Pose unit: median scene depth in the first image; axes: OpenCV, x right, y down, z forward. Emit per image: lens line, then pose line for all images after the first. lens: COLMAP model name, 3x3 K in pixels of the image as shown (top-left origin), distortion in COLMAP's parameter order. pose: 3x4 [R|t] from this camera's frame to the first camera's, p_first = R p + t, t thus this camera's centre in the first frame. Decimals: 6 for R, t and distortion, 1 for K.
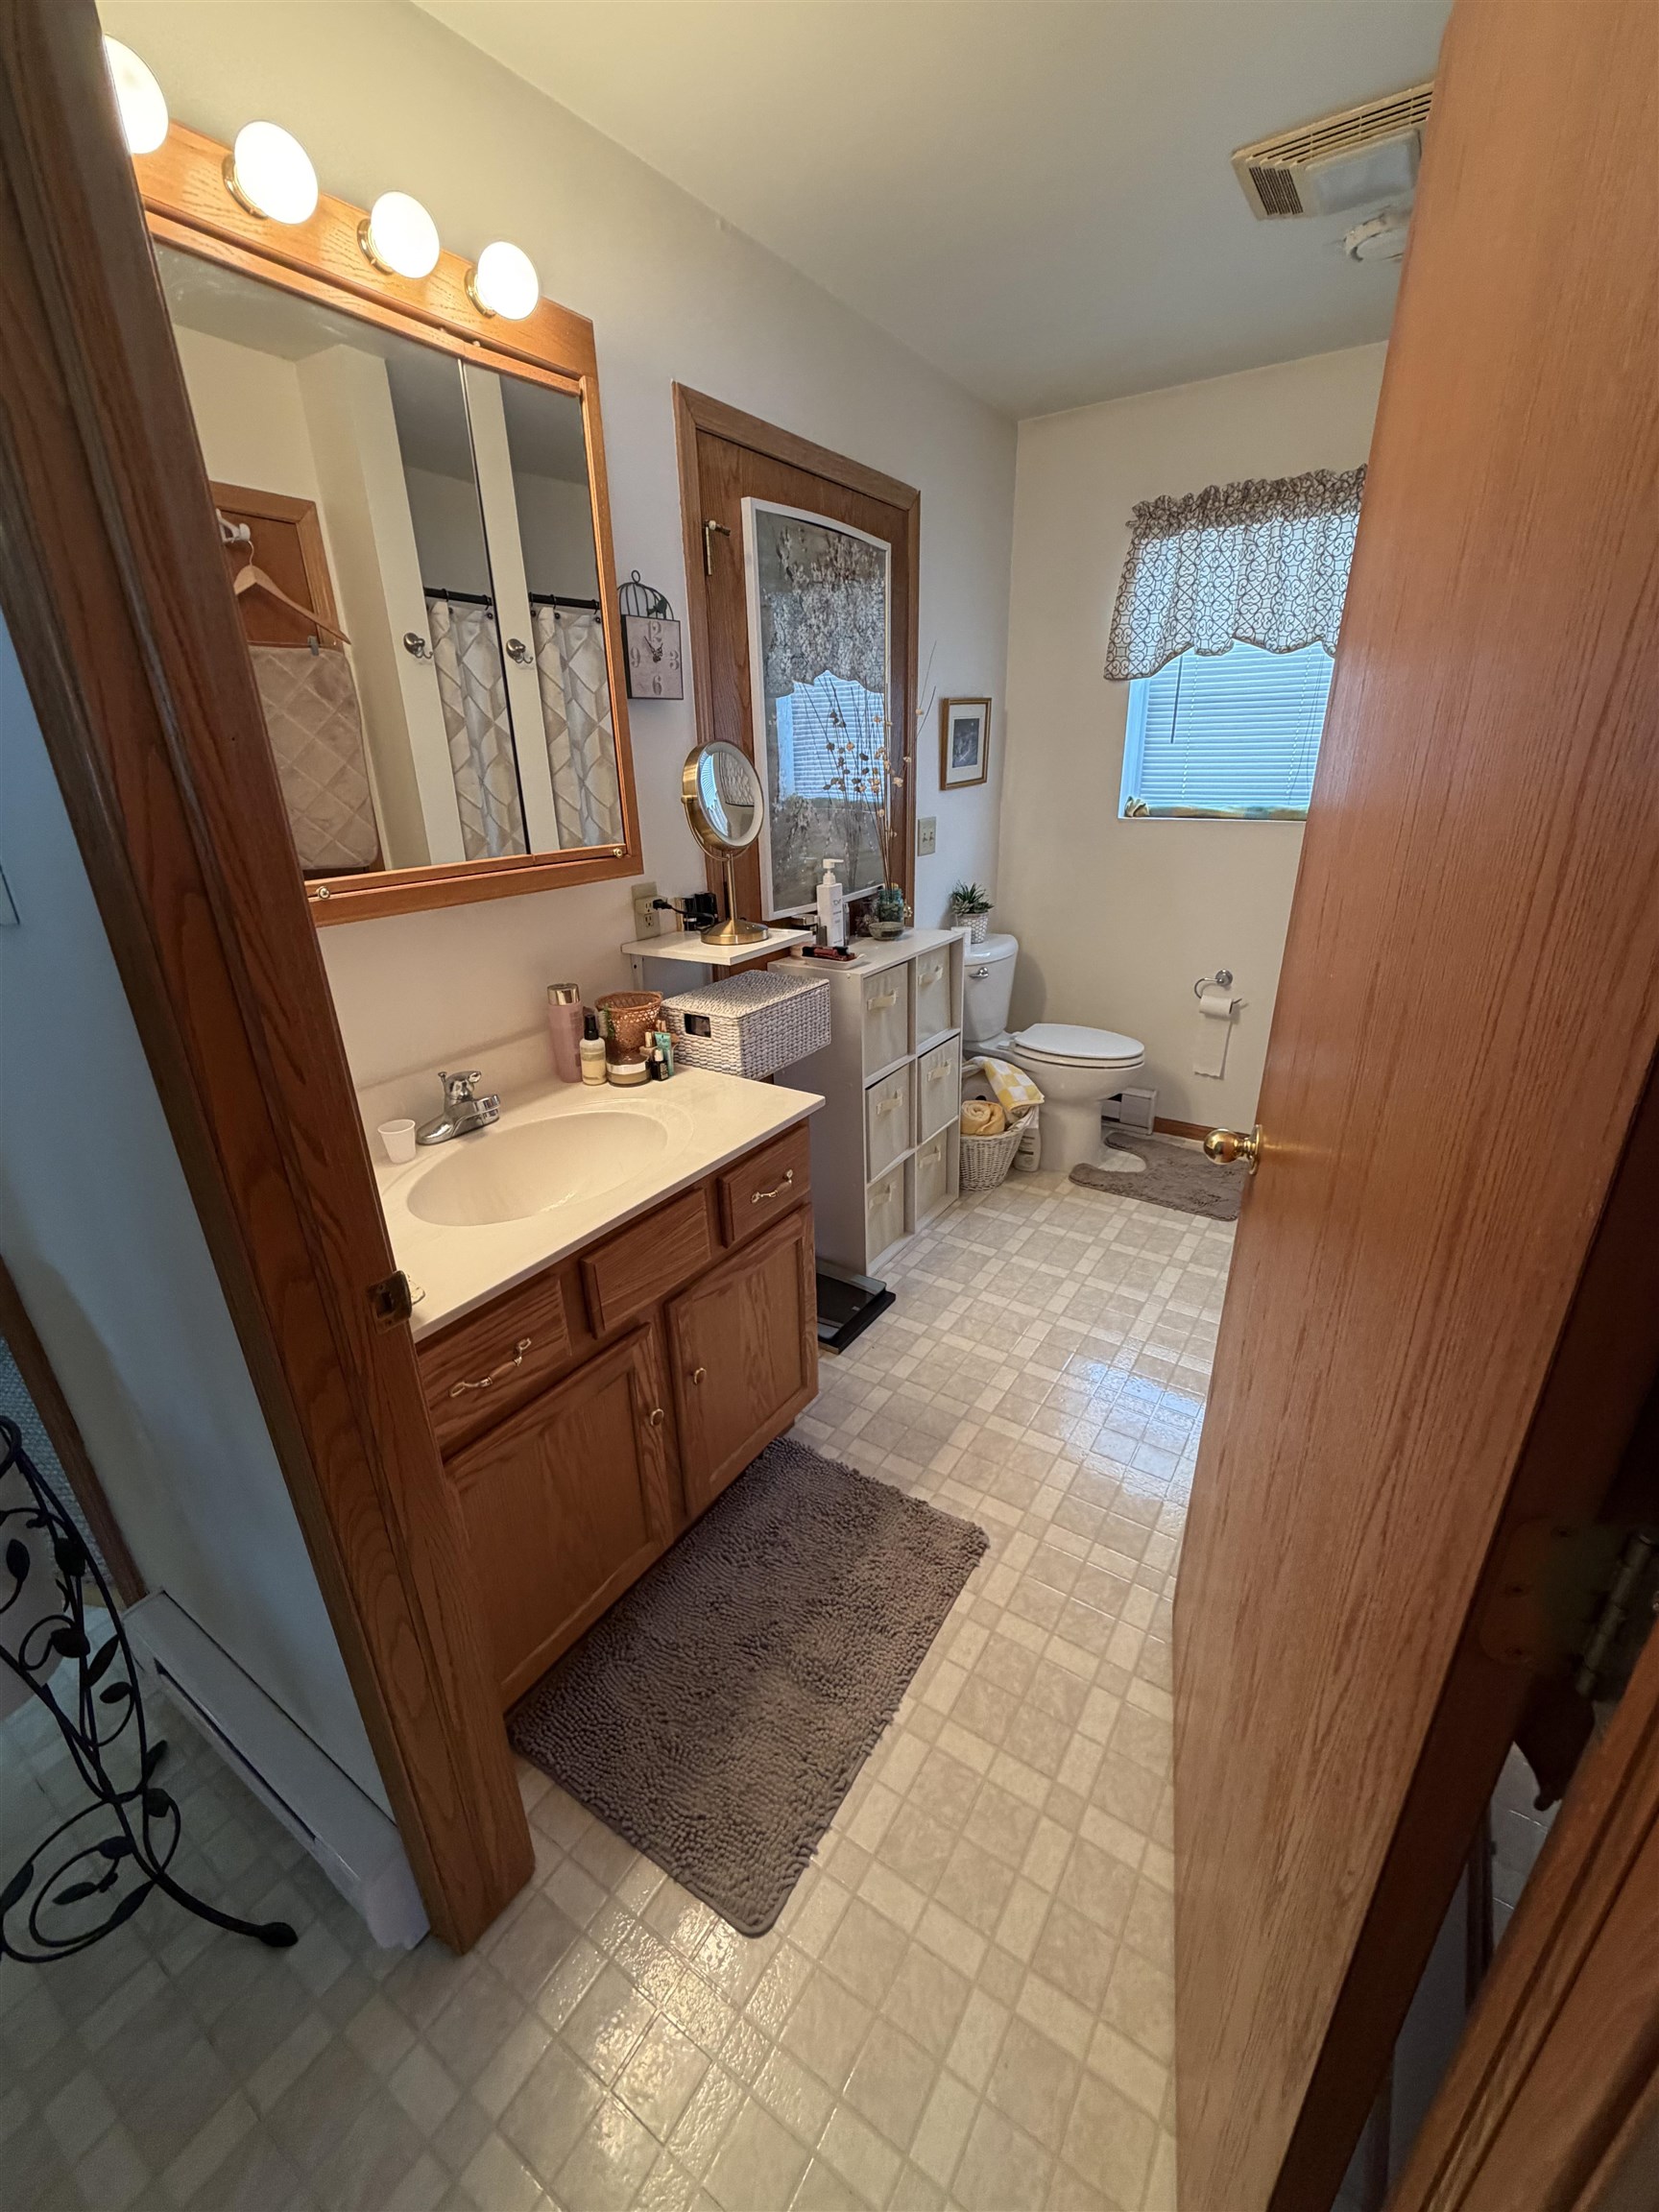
lens RADIAL K [[881.7, 0, 842.8], [0, 881.7, 1105.1], [0, 0, 1]] dist [0.000829, 0.000115]
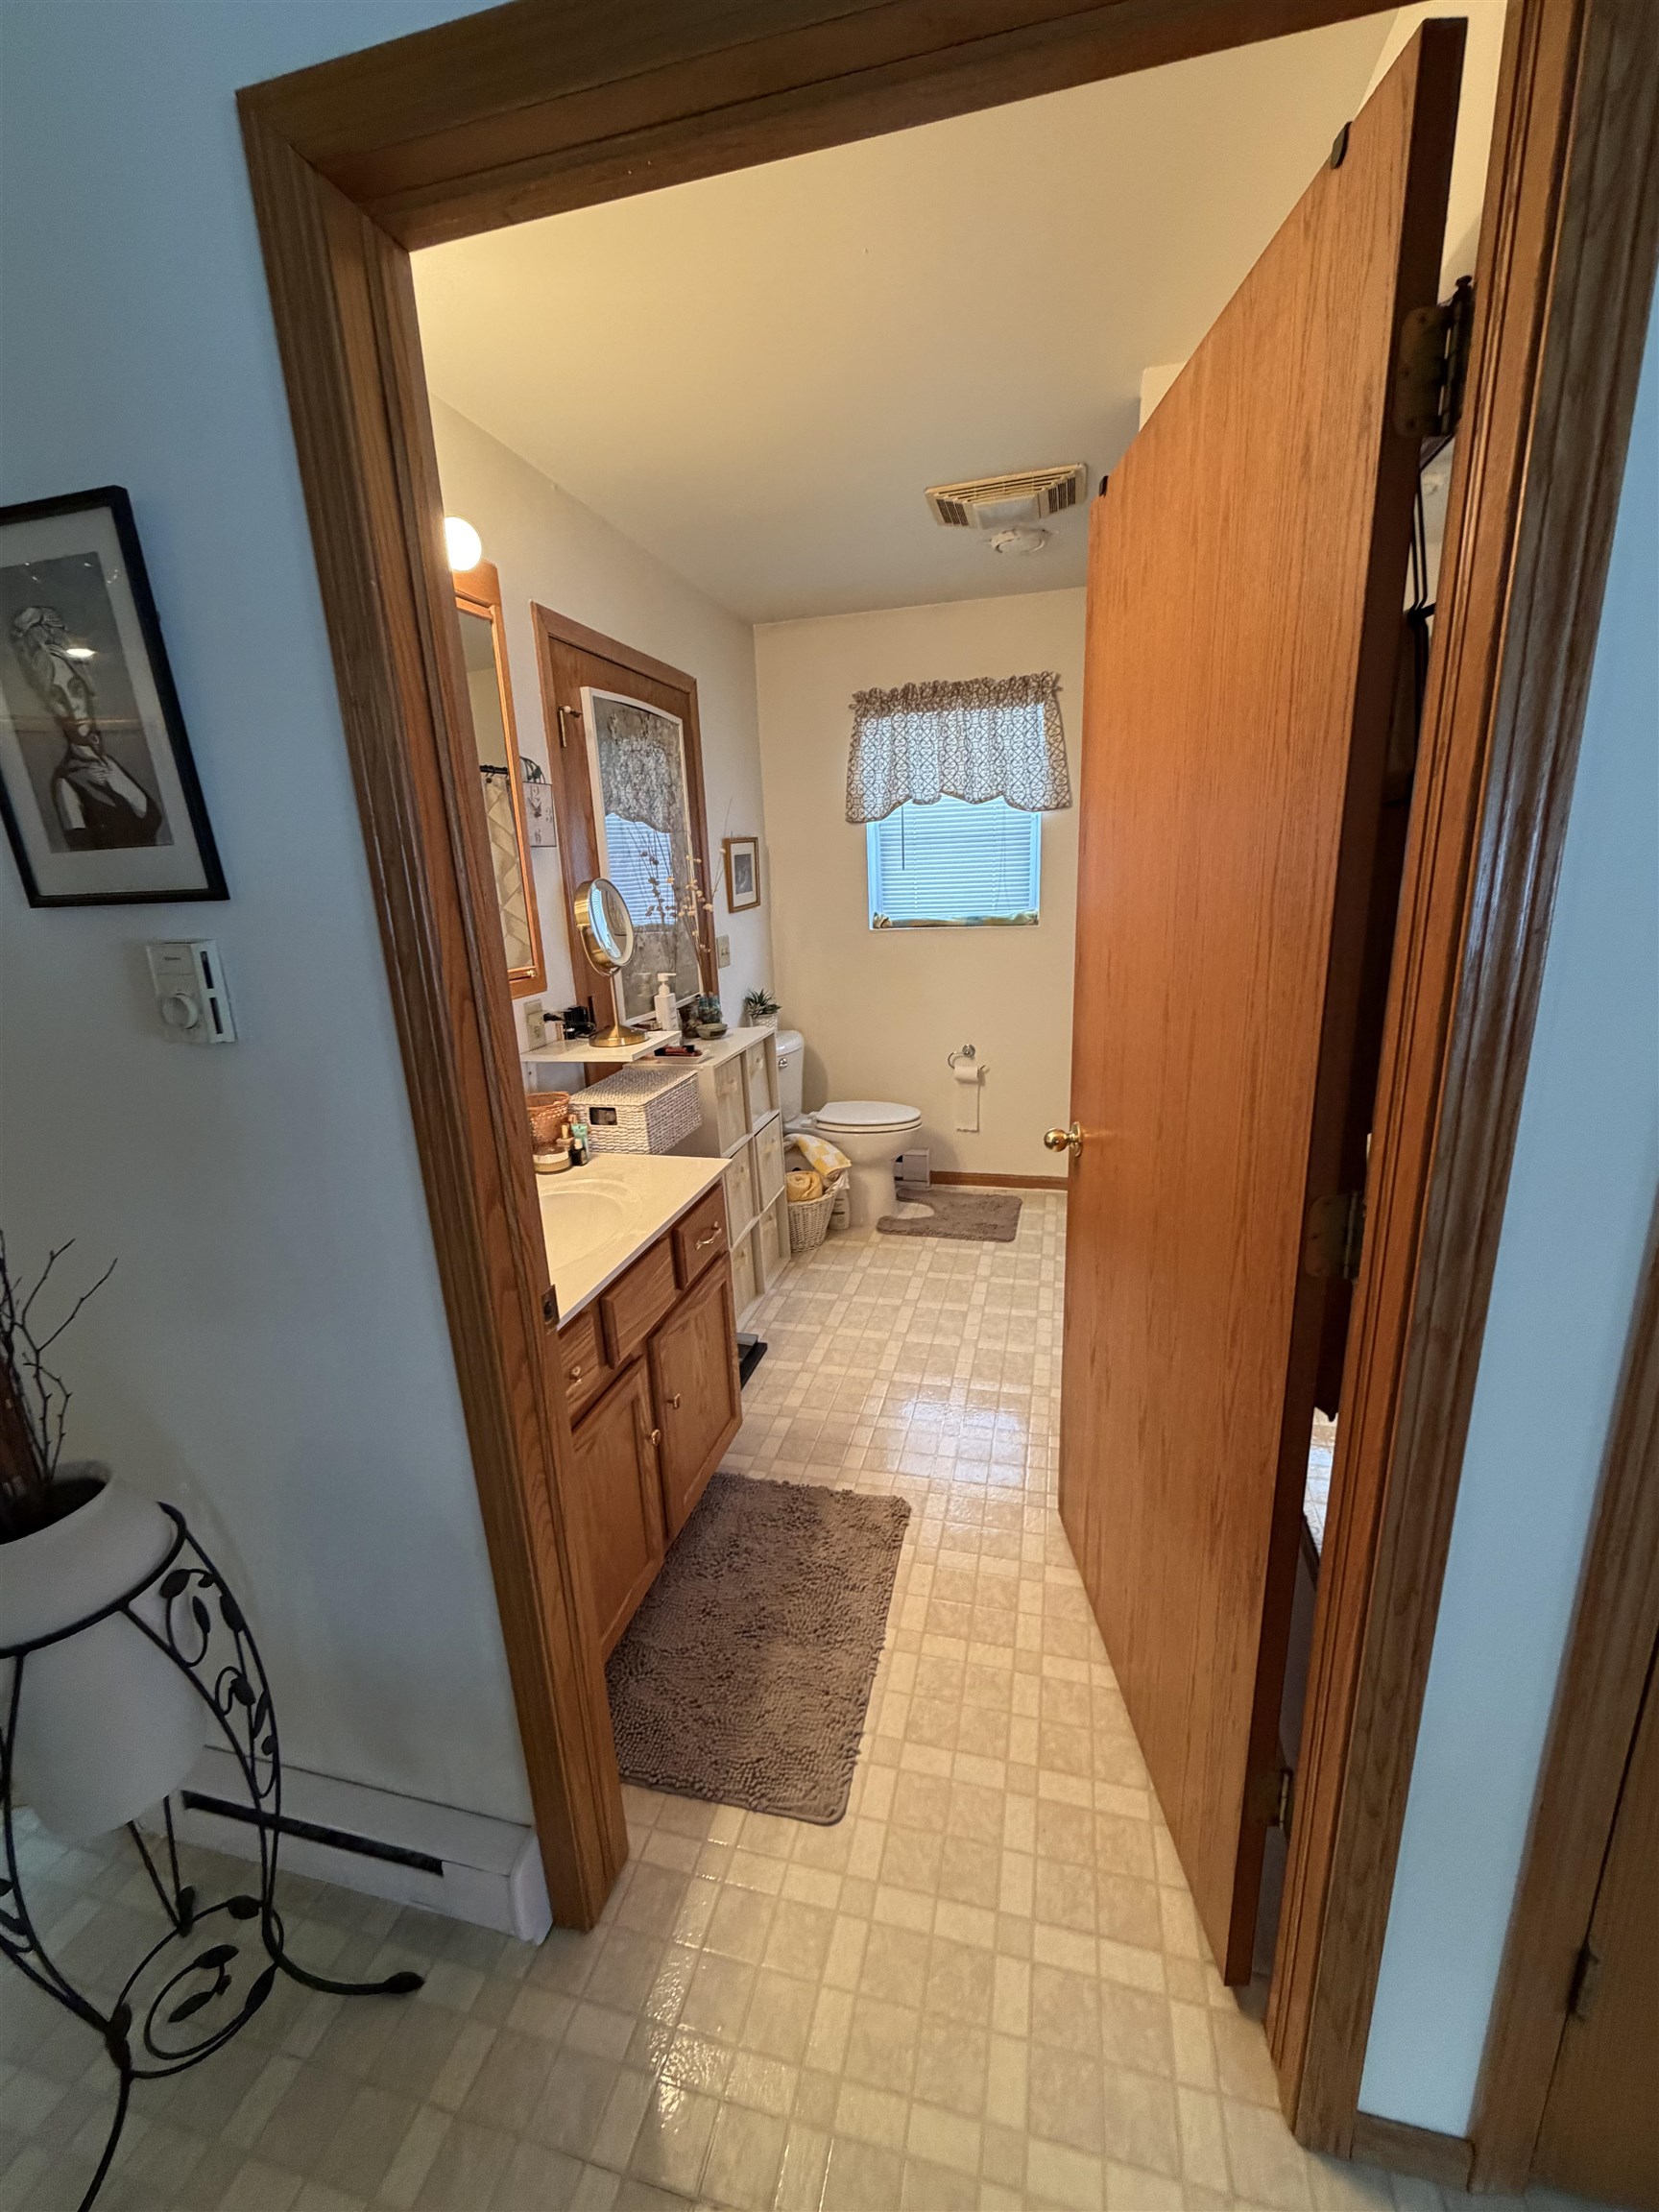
lens RADIAL K [[891.9, 0, 824.6], [0, 891.9, 1110.4], [0, 0, 1]] dist [0.000148, 0.000012]
pose [[0.946703, -0.103595, 0.304994, -0.226525], [0.140534, 0.984838, -0.101705, 0.056826], [-0.289834, 0.139147, 0.946908, -0.175594]]
